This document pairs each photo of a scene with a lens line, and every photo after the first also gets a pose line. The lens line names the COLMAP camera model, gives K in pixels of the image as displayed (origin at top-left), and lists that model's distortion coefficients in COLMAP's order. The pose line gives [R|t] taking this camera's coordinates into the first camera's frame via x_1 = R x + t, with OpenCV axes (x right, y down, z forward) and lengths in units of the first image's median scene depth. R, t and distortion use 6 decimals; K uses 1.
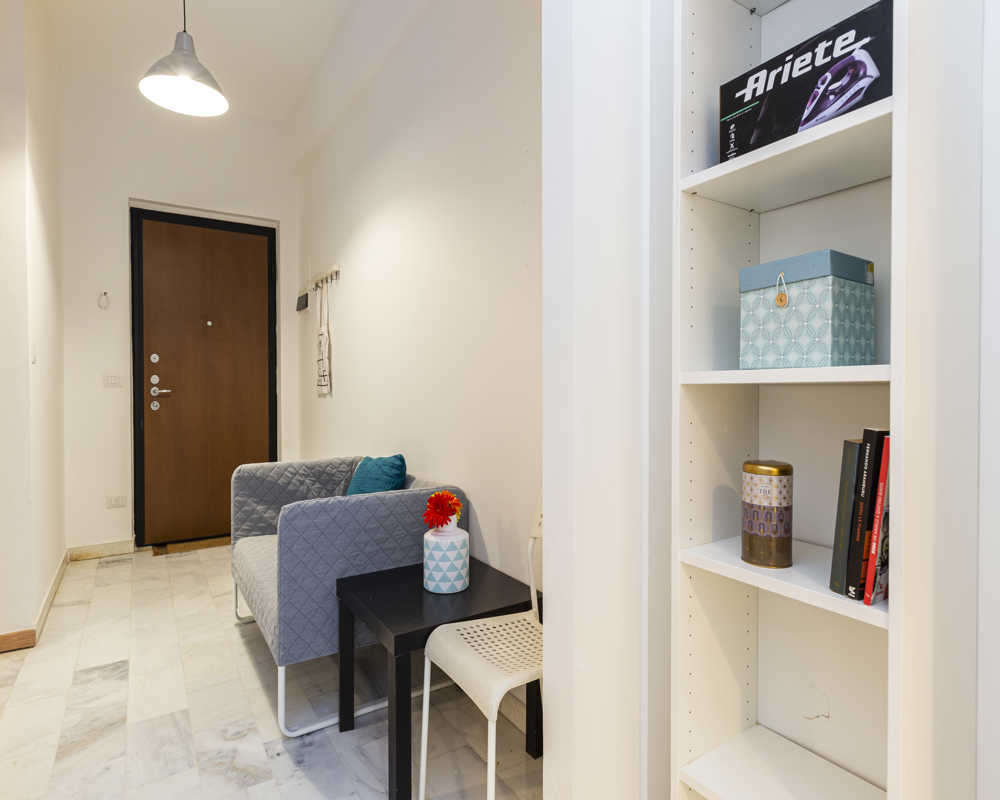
lens RADIAL K [[549.7, 0, 500.0], [0, 549.7, 400.0], [0, 0, 1]] dist [0.001494, 0.000032]
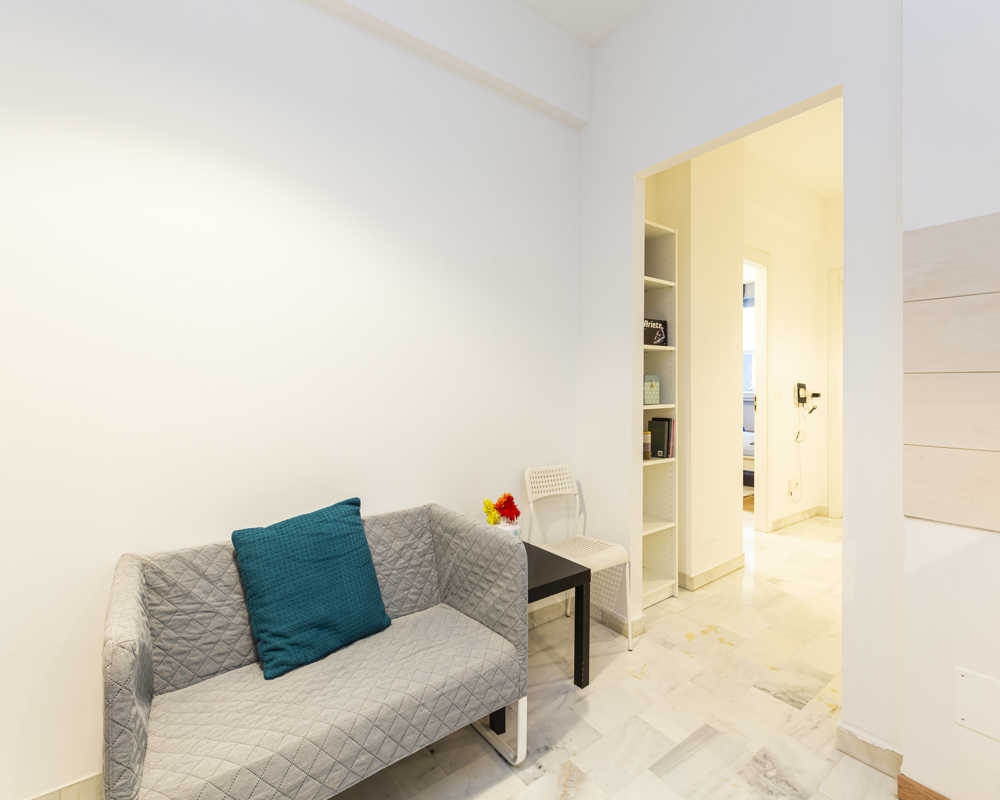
lens RADIAL K [[476.0, 0, 485.2], [0, 476.0, 380.5], [0, 0, 1]] dist [-0.001936, -0.000335]
pose [[-0.042873, -0.007152, 0.999055, -1.443592], [0.016099, 0.999840, 0.007848, -0.141705], [-0.998951, 0.016420, -0.042751, 1.230483]]
